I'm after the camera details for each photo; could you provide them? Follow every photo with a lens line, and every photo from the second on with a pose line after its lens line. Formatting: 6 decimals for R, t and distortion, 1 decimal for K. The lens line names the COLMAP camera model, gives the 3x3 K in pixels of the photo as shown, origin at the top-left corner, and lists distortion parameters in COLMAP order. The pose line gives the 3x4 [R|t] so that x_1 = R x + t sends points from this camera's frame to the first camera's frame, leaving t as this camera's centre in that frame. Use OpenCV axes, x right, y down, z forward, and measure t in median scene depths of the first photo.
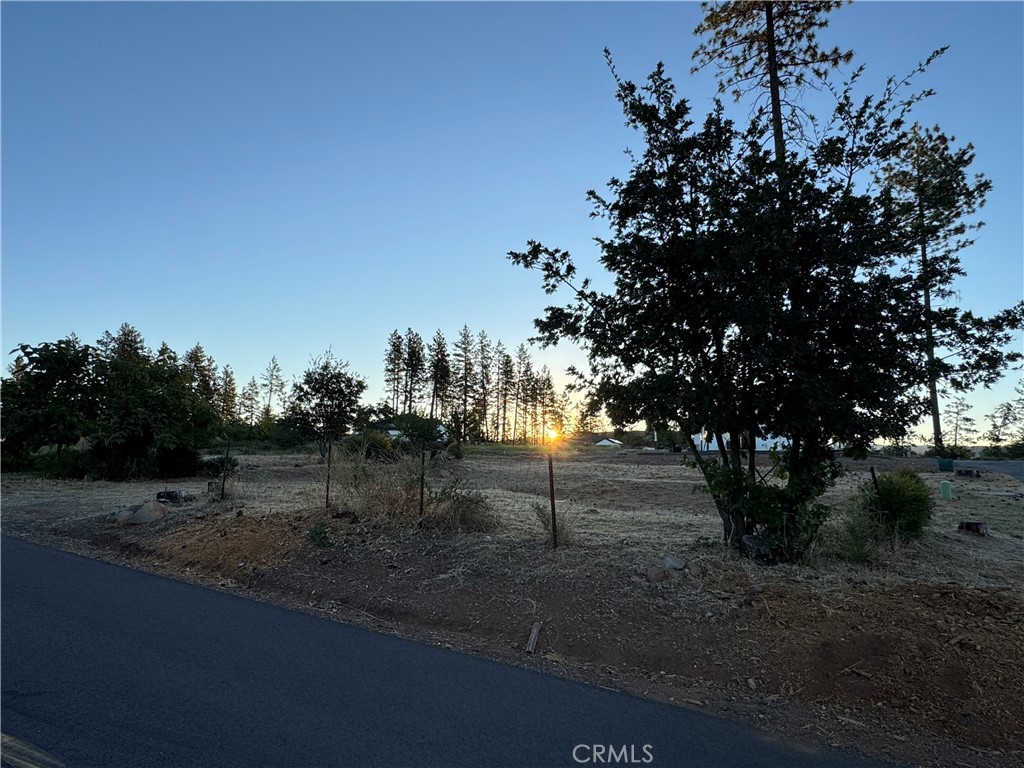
lens RADIAL K [[607.6, 0, 506.3], [0, 607.6, 388.1], [0, 0, 1]] dist [-0.003434, 0.004022]
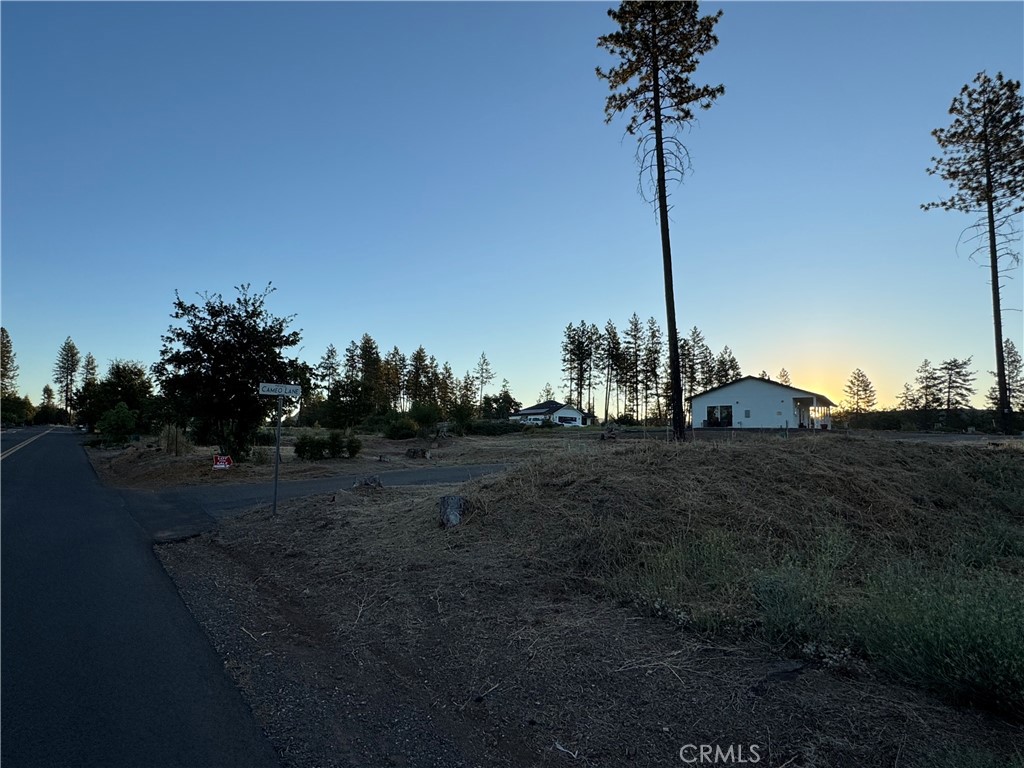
lens RADIAL K [[607.6, 0, 511.0], [0, 607.6, 381.4], [0, 0, 1]] dist [-0.003434, 0.004022]
pose [[0.925489, -0.040286, -0.376625, 0.120934], [0.045660, 0.998943, 0.005349, -0.001913], [0.376011, -0.022147, 0.926350, -0.049438]]
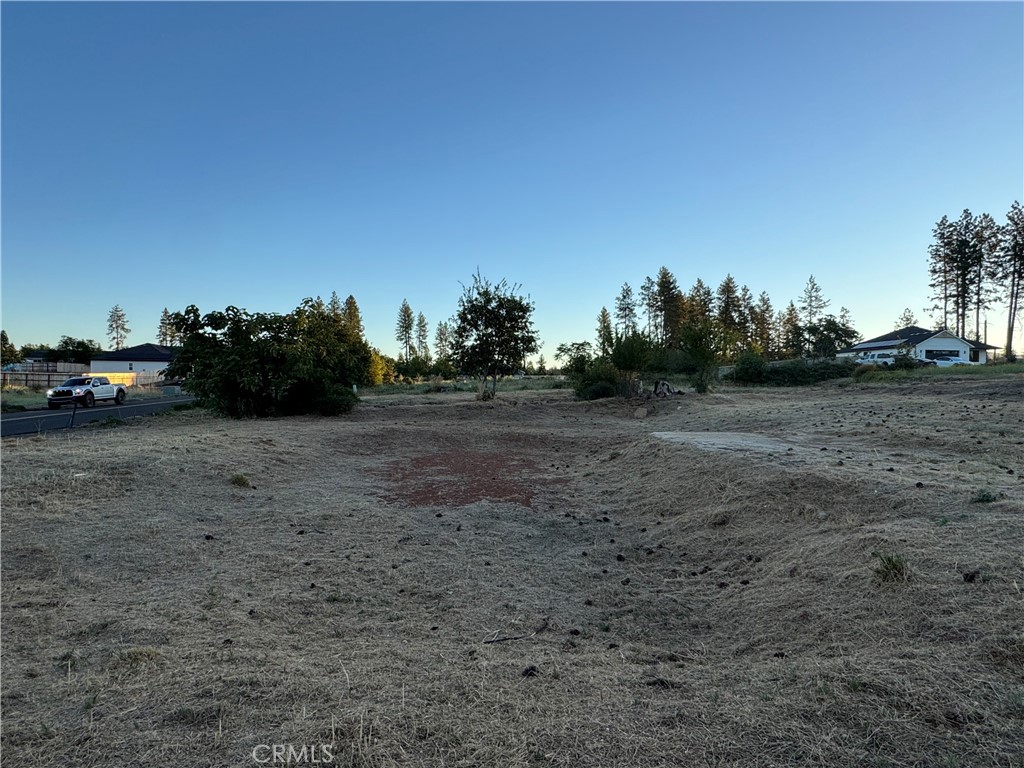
lens RADIAL K [[607.6, 0, 514.4], [0, 607.6, 385.3], [0, 0, 1]] dist [-0.003434, 0.004022]
pose [[0.617543, -0.015214, -0.786390, 0.077543], [0.105476, 0.992384, 0.063630, 0.008512], [0.779432, -0.122239, 0.614445, 0.084182]]
